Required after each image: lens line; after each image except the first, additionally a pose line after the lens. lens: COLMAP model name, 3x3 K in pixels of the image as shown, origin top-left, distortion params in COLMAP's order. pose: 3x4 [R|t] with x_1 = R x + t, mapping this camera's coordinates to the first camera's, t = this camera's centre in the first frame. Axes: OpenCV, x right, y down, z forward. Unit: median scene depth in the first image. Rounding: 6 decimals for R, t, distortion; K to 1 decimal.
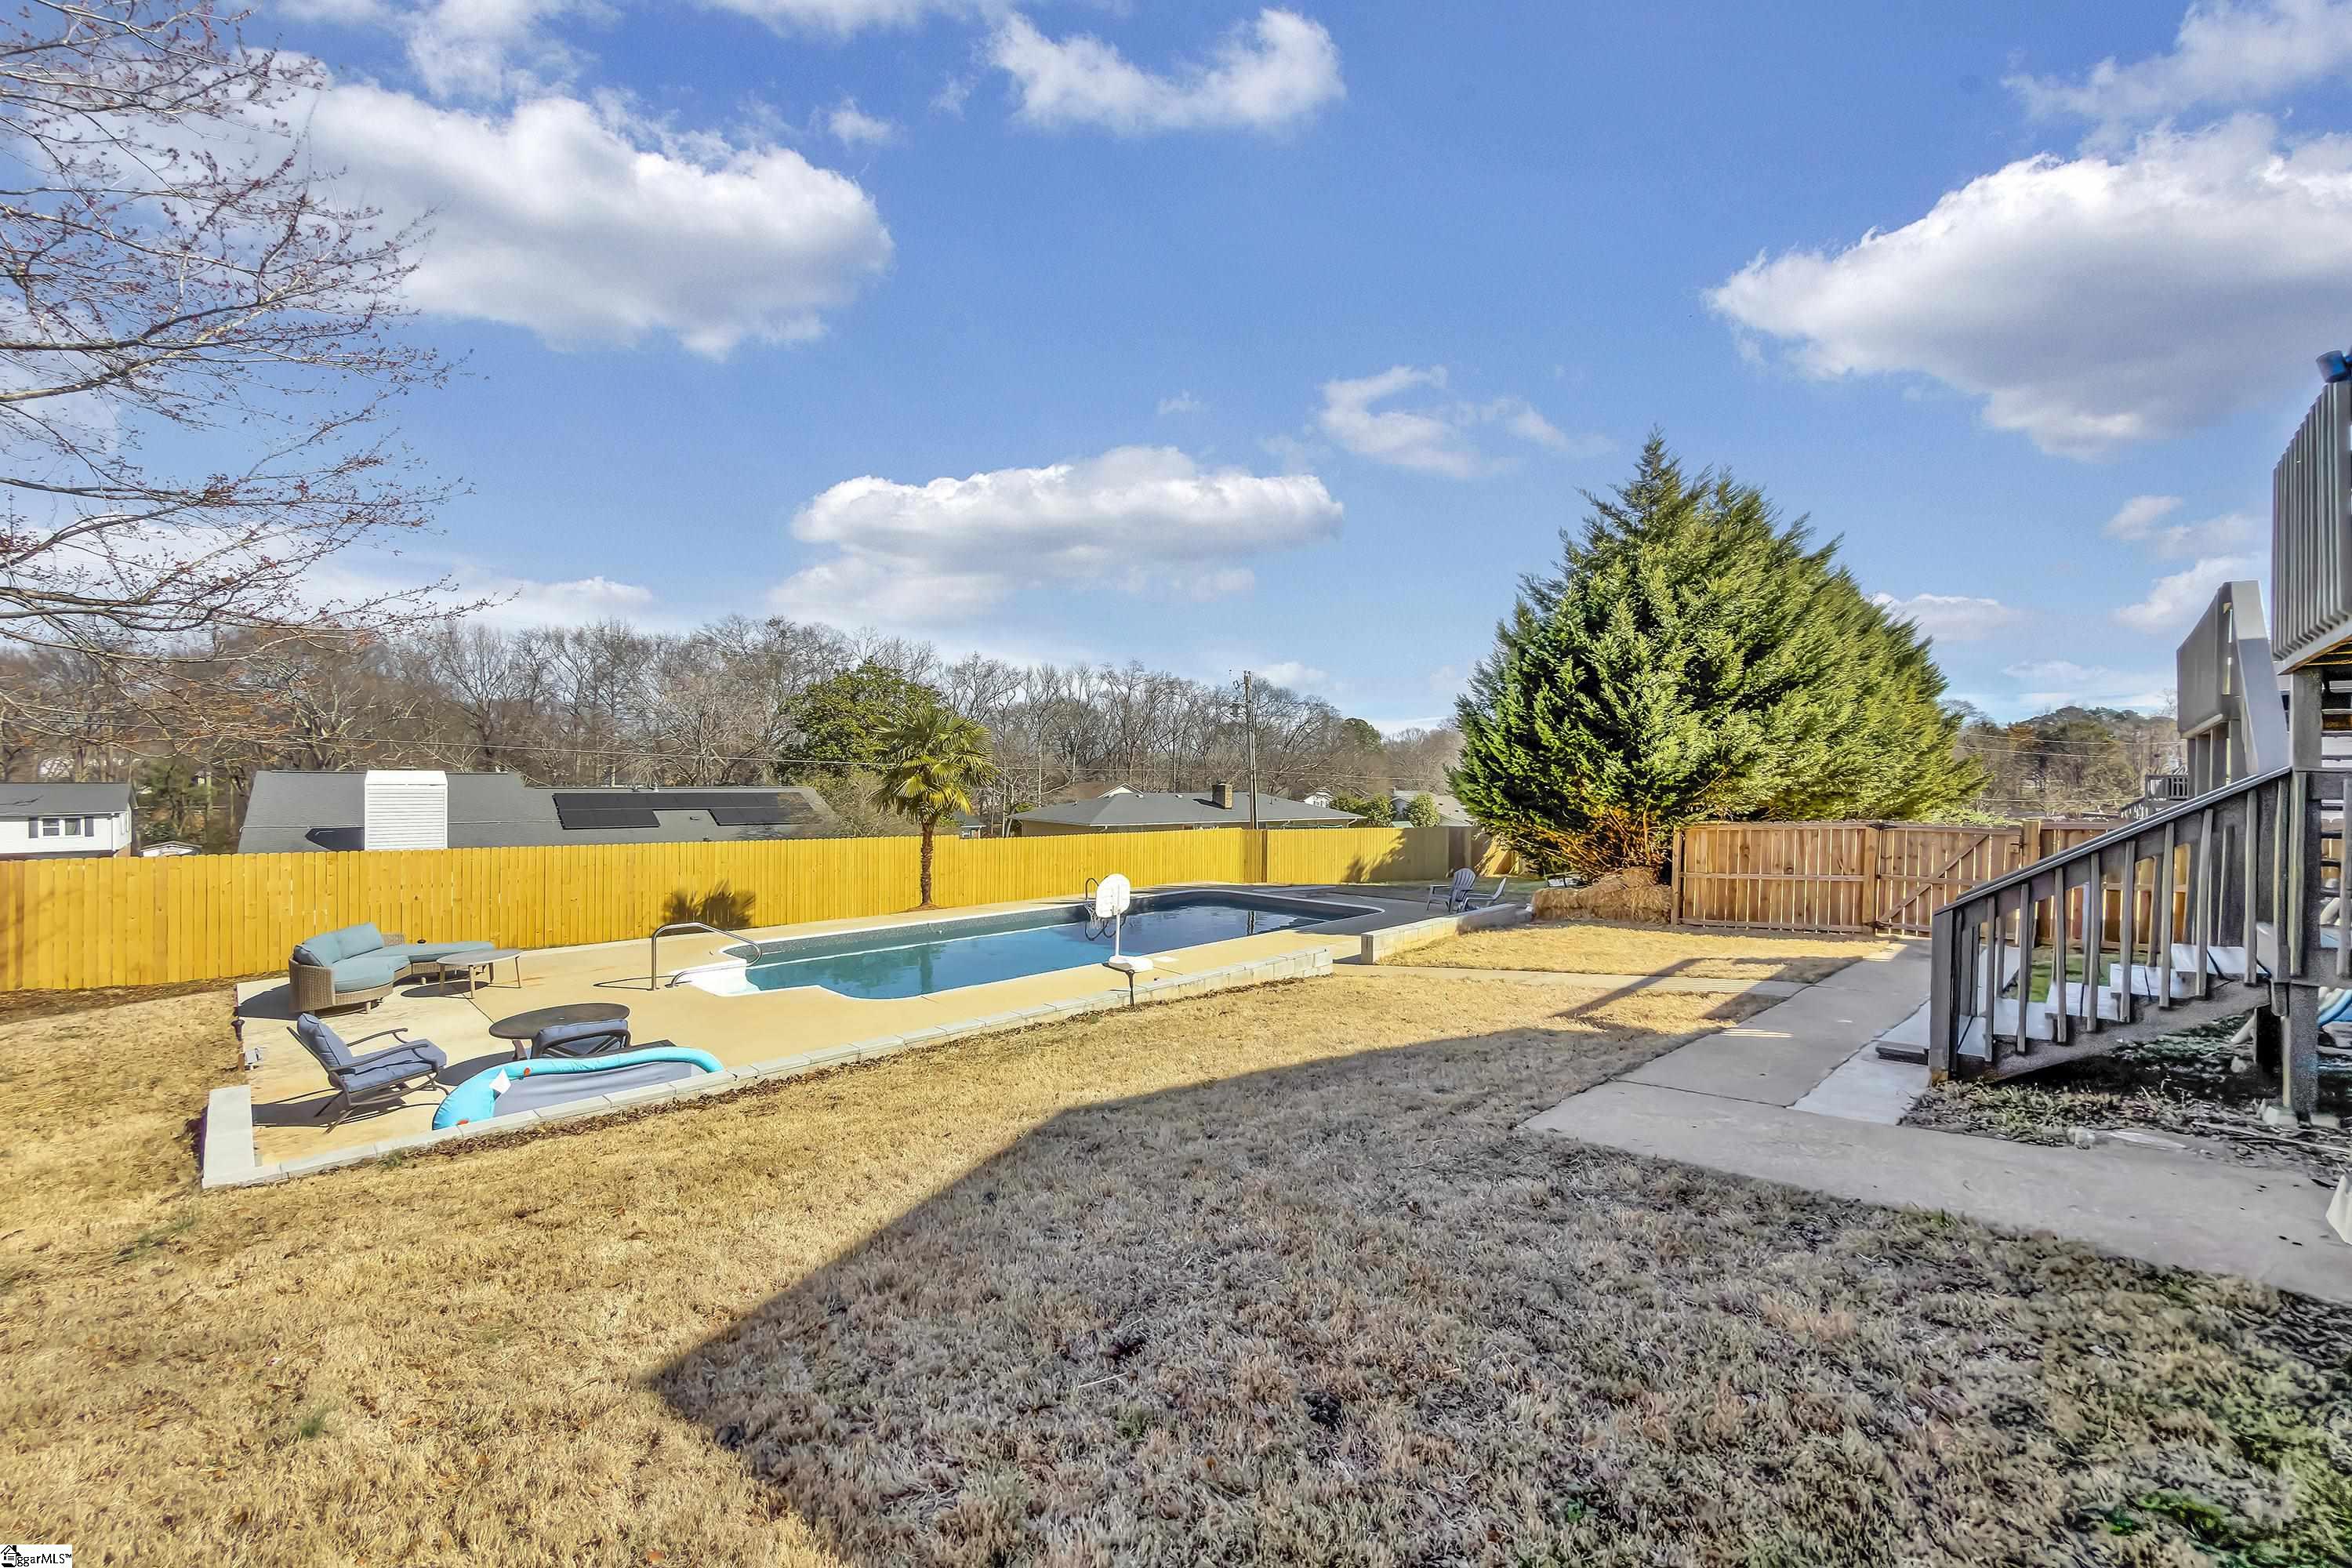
lens RADIAL K [[933.8, 0, 1178.6], [0, 933.8, 786.3], [0, 0, 1]] dist [0.001417, -0.000580]
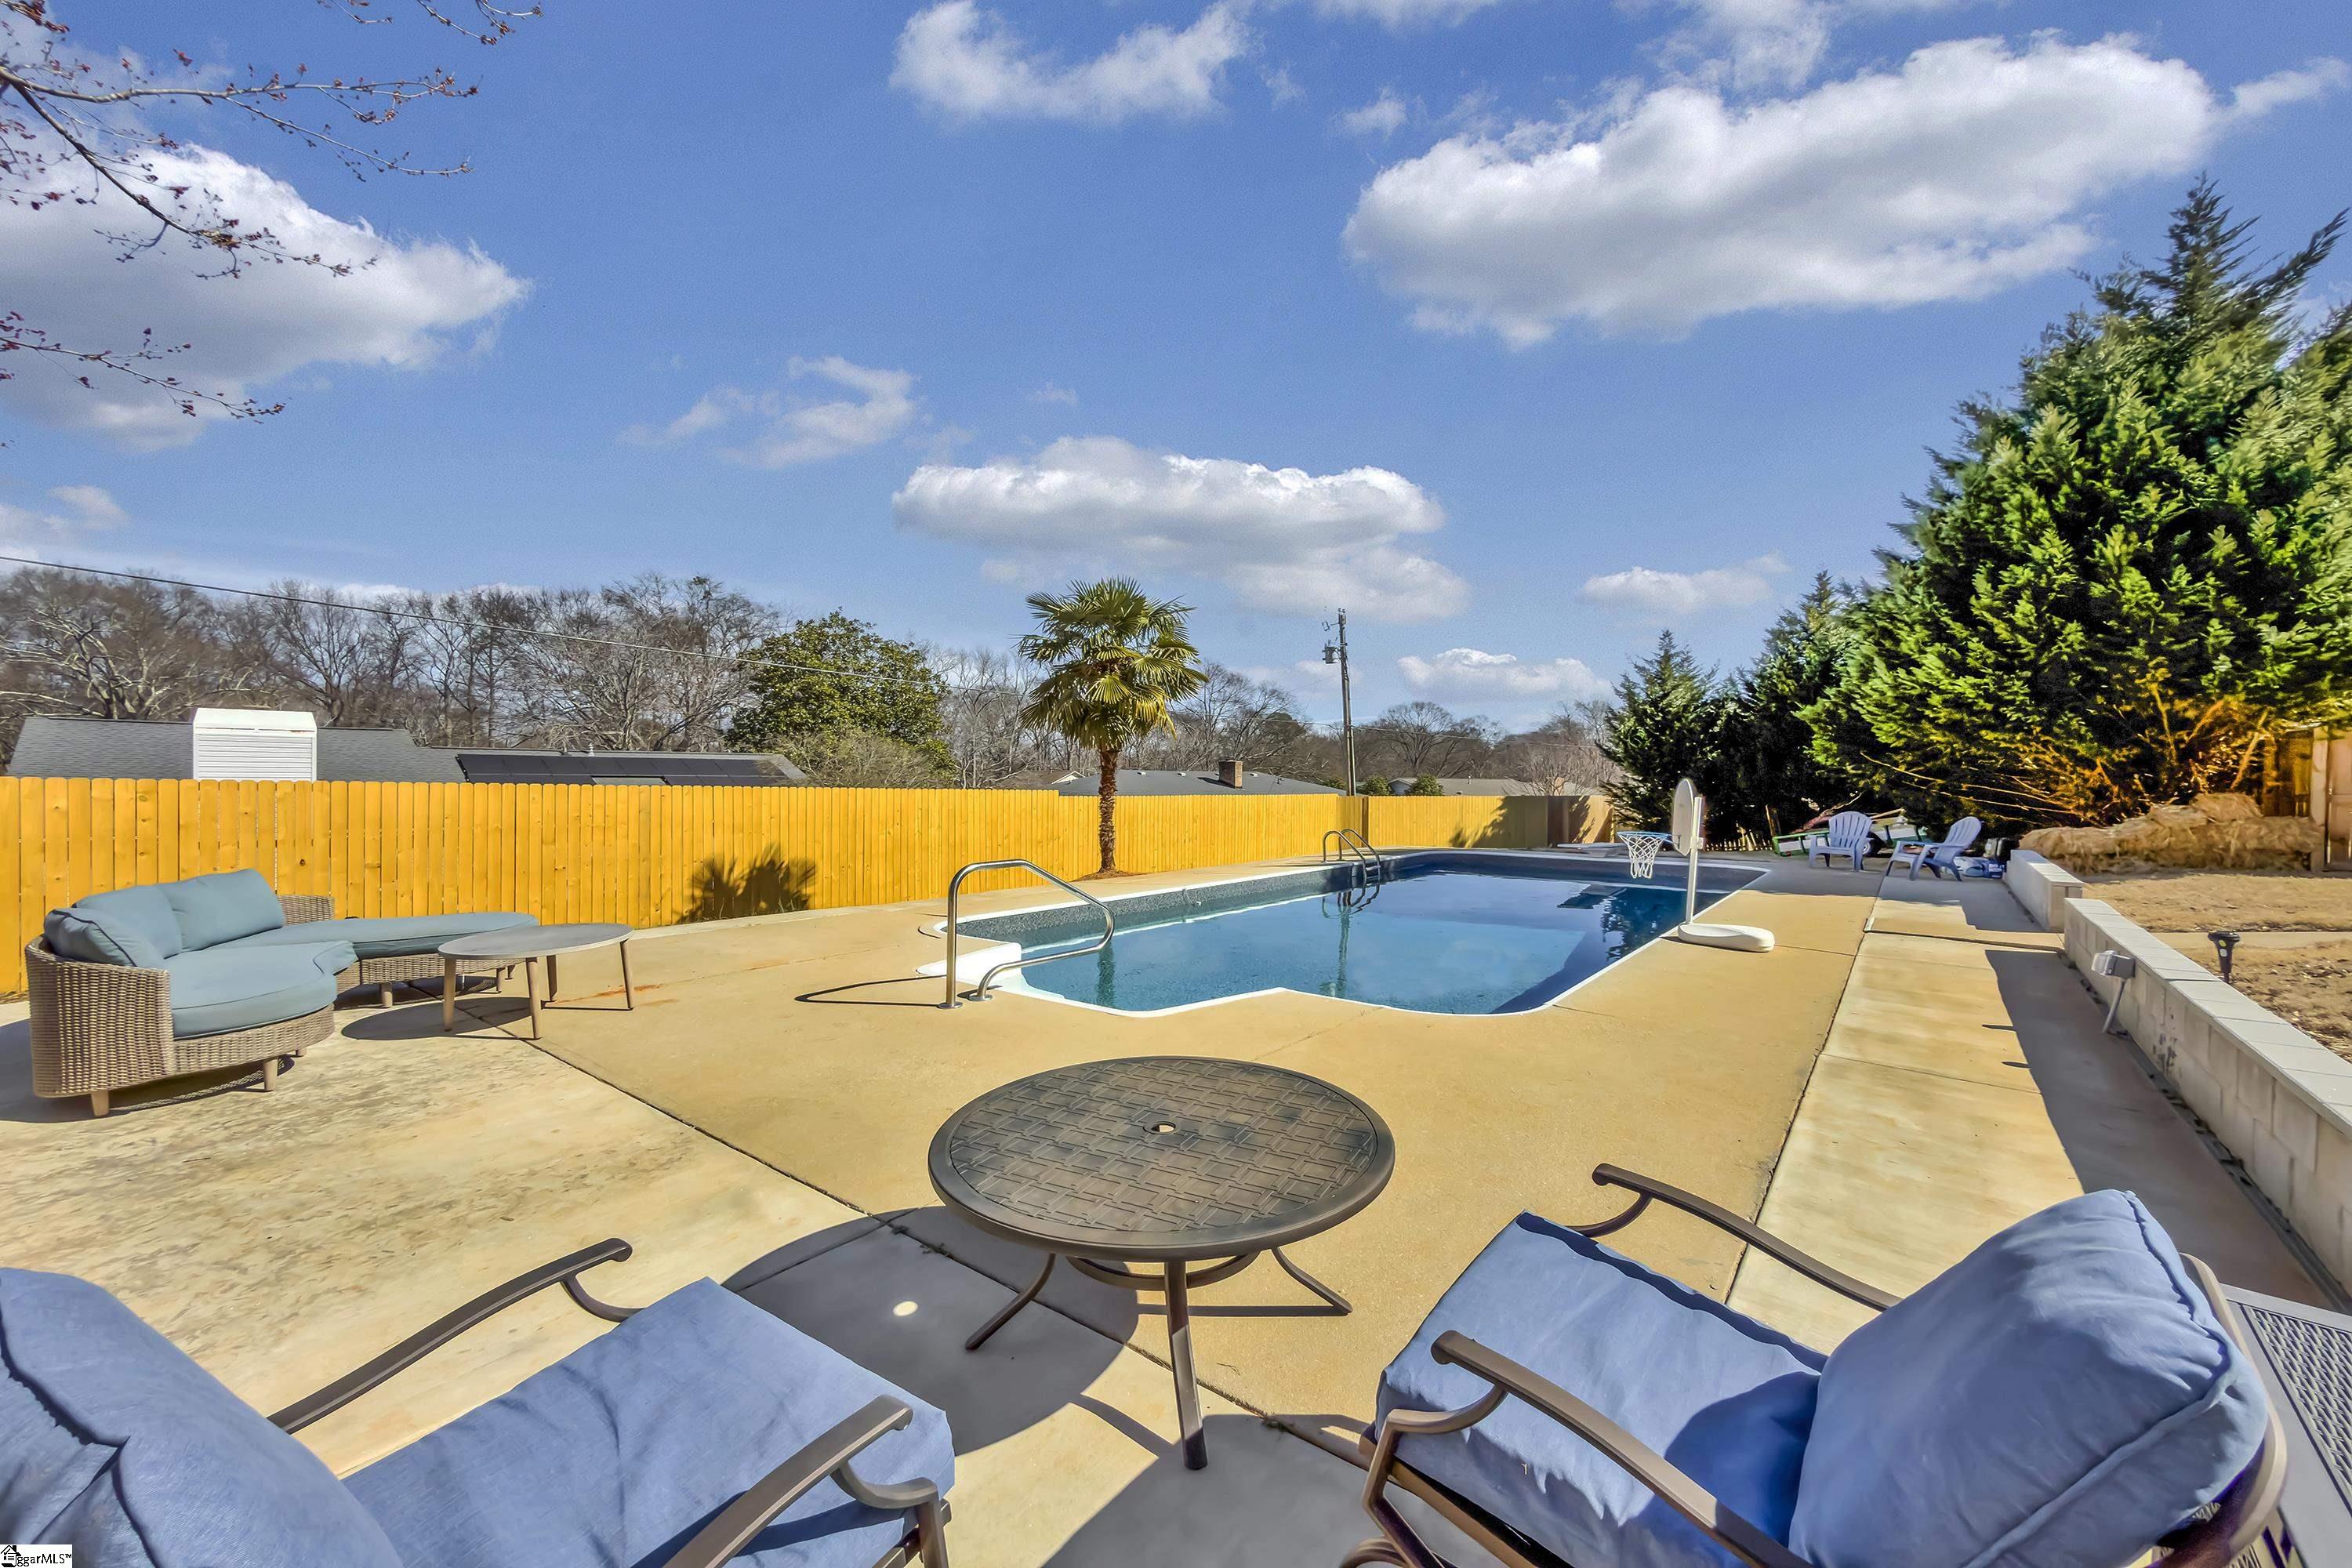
lens RADIAL K [[933.8, 0, 1173.6], [0, 933.8, 792.9], [0, 0, 1]] dist [0.001417, -0.000580]
pose [[0.994997, -0.003375, 0.099852, -0.260927], [0.002689, 0.999972, 0.007003, 0.058917], [-0.099873, -0.006700, 0.994978, 0.284243]]
